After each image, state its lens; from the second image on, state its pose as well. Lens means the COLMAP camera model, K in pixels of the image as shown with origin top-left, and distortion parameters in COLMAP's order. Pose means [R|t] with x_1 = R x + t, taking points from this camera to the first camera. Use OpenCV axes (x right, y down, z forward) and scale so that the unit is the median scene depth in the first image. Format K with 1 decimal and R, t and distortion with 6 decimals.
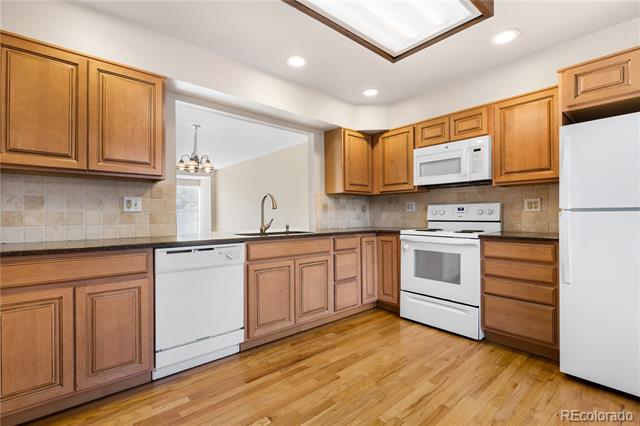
lens RADIAL K [[291.5, 0, 319.2], [0, 291.5, 214.2], [0, 0, 1]] dist [-0.012197, 0.003828]
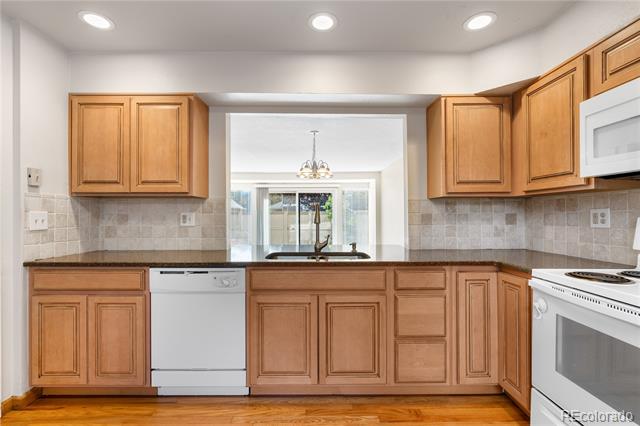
lens RADIAL K [[291.5, 0, 316.7], [0, 291.5, 213.6], [0, 0, 1]] dist [-0.012197, 0.003828]
pose [[0.758107, 0.000829, -0.652130, 0.390995], [0.001663, 0.999993, 0.003205, -0.052507], [0.652128, -0.003515, 0.758100, 0.449318]]
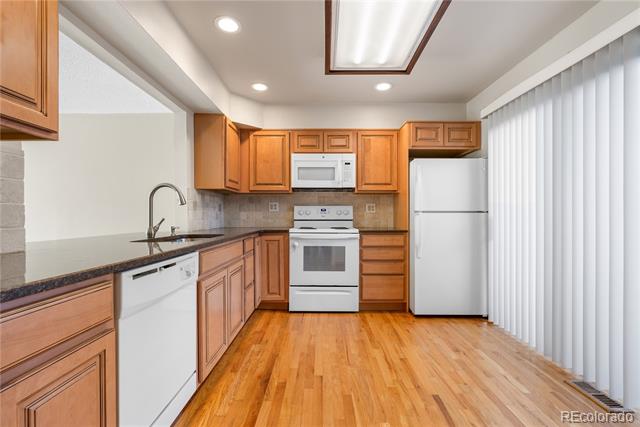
lens RADIAL K [[291.5, 0, 322.6], [0, 291.5, 217.4], [0, 0, 1]] dist [-0.012197, 0.003828]
pose [[0.651998, 0.001087, 0.758220, -0.531271], [-0.006968, 0.999965, 0.004558, 0.008995], [-0.758189, -0.008255, 0.651983, 0.272067]]
